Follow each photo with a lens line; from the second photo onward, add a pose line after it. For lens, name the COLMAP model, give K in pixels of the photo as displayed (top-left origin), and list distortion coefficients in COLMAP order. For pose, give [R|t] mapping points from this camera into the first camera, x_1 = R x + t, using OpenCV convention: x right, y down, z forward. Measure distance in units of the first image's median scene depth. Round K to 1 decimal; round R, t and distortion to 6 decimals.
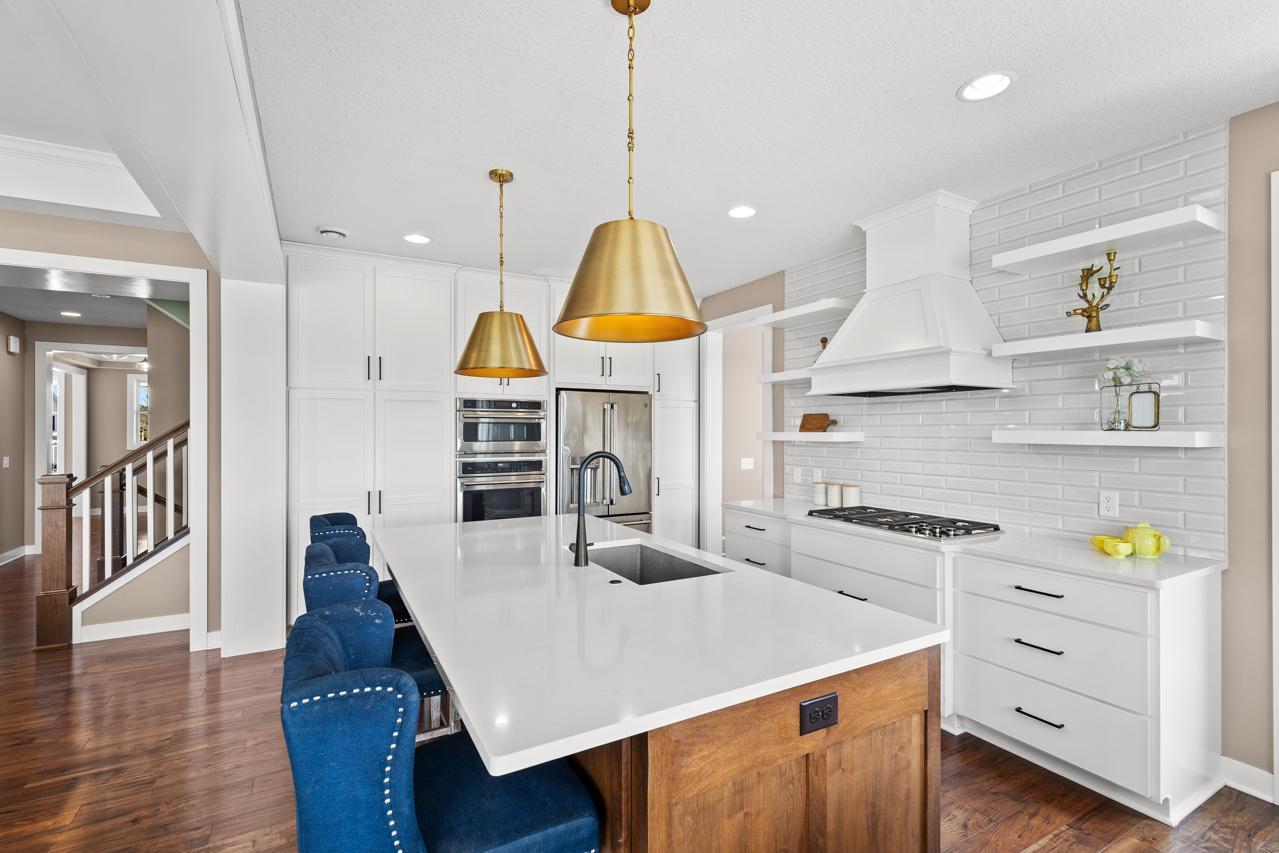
lens RADIAL K [[567.9, 0, 616.5], [0, 567.9, 427.1], [0, 0, 1]] dist [0.001513, 0.000151]
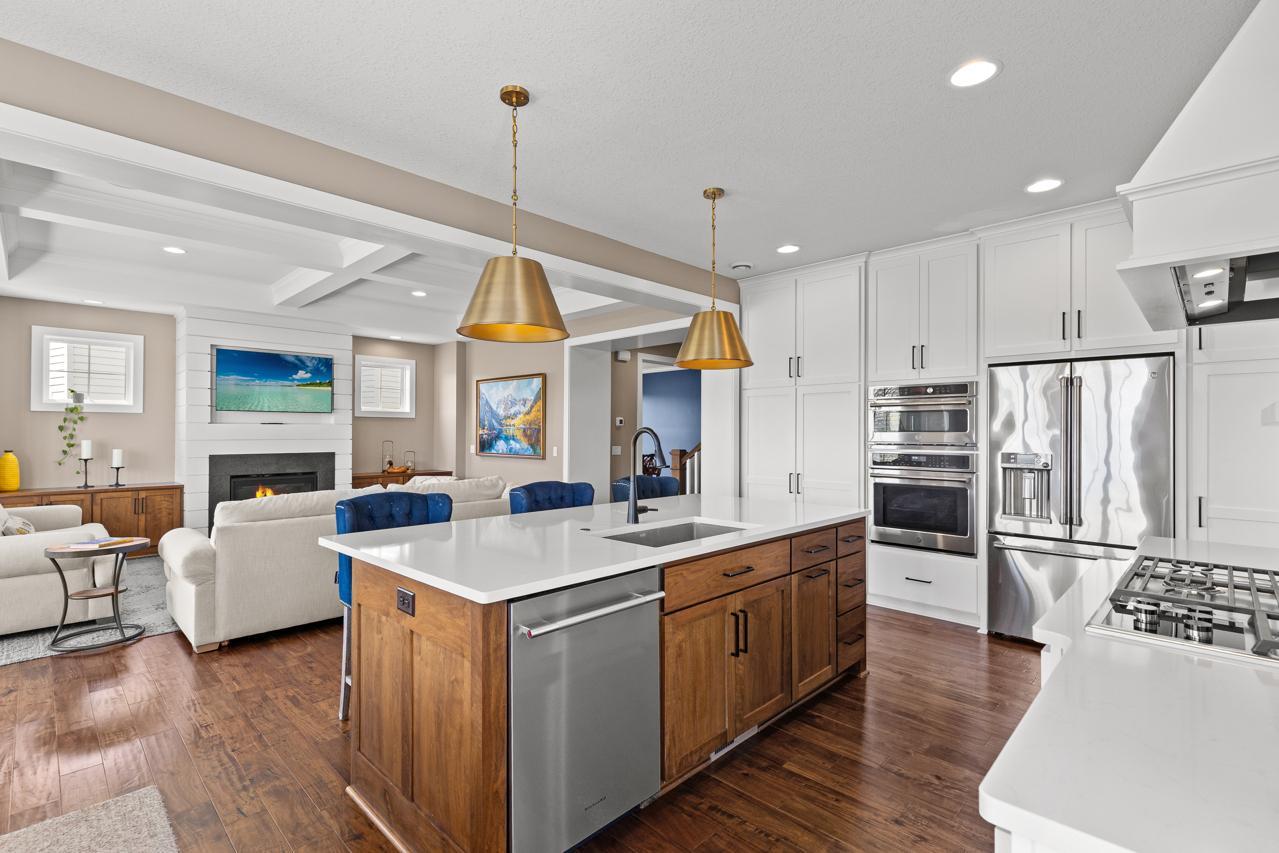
lens RADIAL K [[573.1, 0, 642.4], [0, 573.1, 424.6], [0, 0, 1]] dist [0.008380, -0.002401]
pose [[0.318492, -0.014536, -0.947814, 0.536683], [0.001575, 0.999889, -0.014806, 0.027509], [0.947924, 0.003223, 0.318480, 0.314284]]
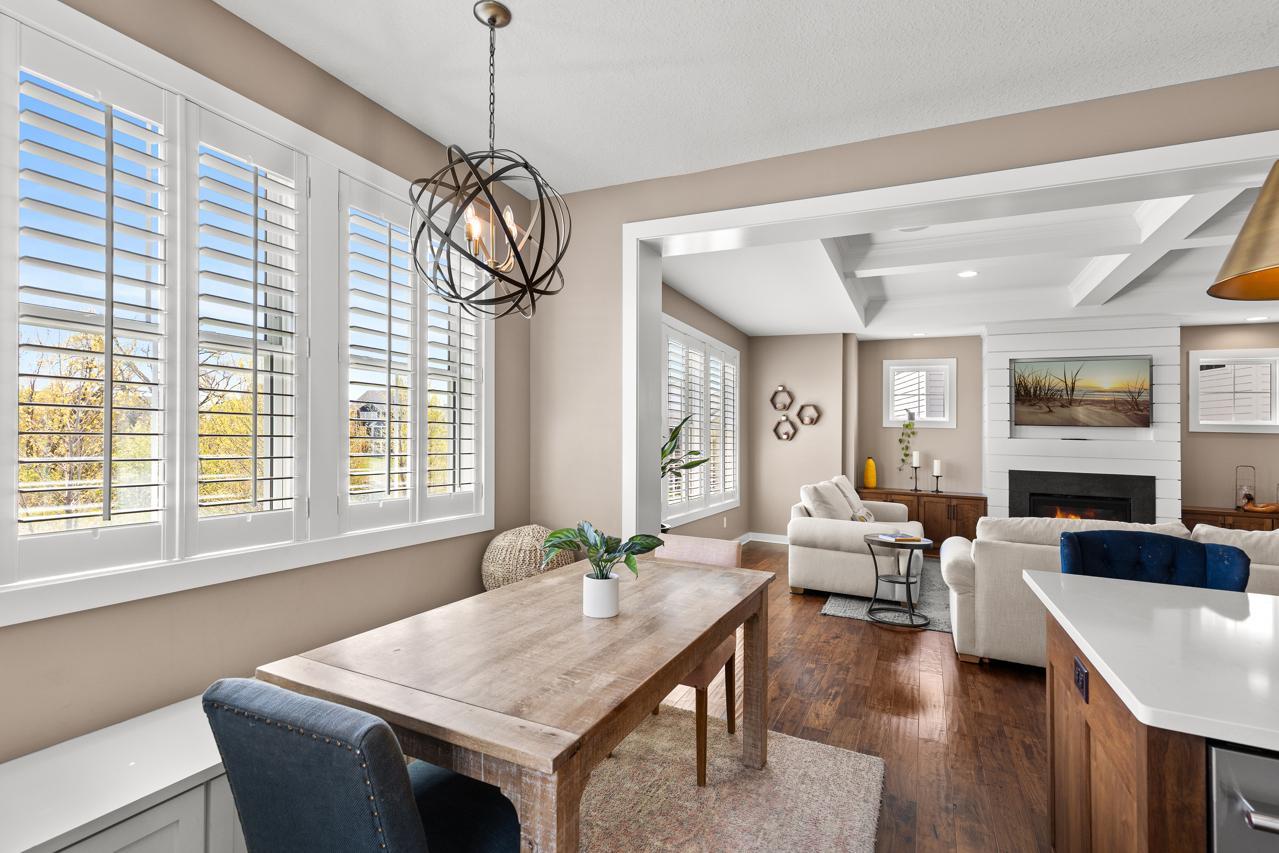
lens RADIAL K [[606.3, 0, 647.4], [0, 606.3, 436.3], [0, 0, 1]] dist [0.013400, -0.000475]
pose [[-0.789987, -0.024710, -0.612626, 0.474503], [-0.028447, 0.999589, -0.003635, 0.027699], [0.612463, 0.014556, -0.790365, 0.395529]]
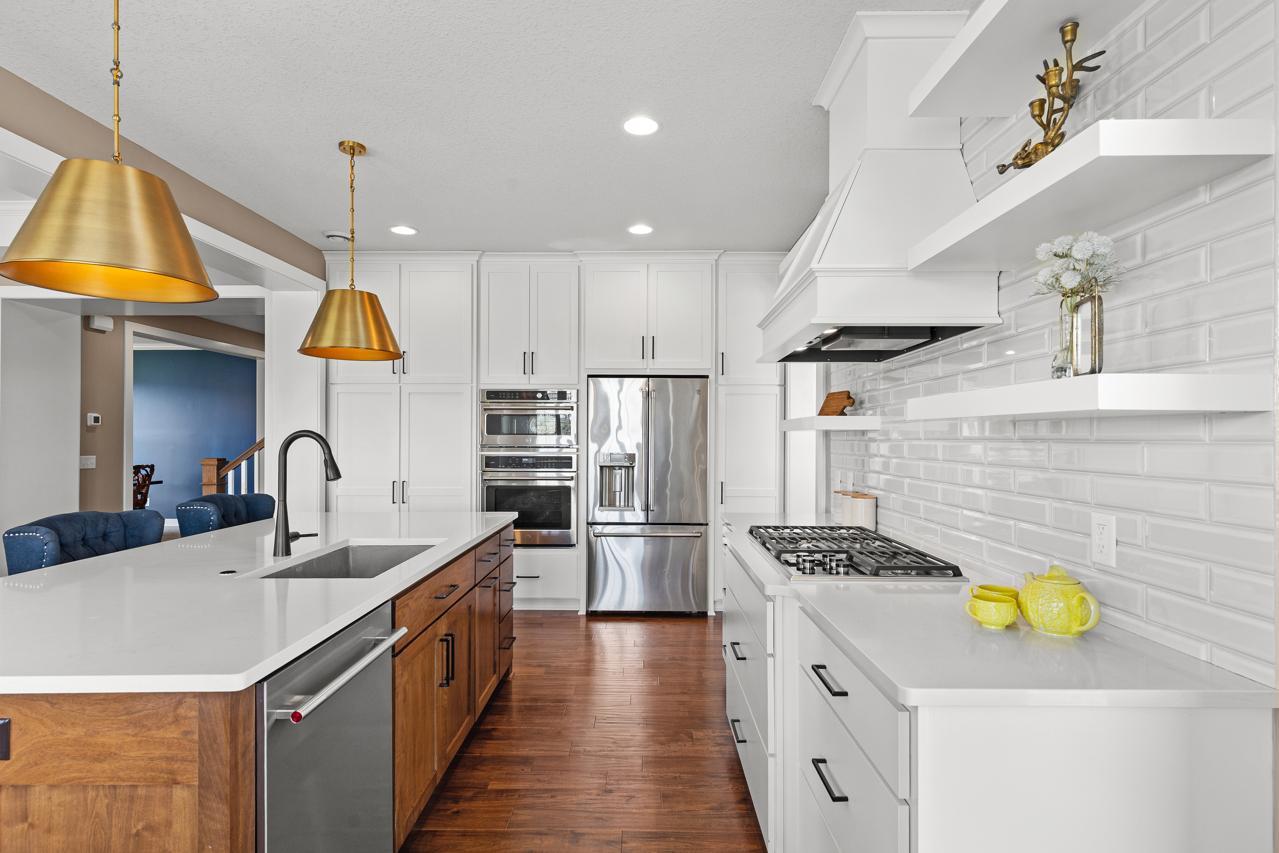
lens RADIAL K [[620.2, 0, 626.4], [0, 620.2, 431.1], [0, 0, 1]] dist [0.010216, -0.003484]
pose [[0.877463, -0.004662, -0.479622, 0.445000], [0.002629, 0.999984, -0.004910, 0.025642], [0.479637, 0.003048, 0.877461, 0.193460]]
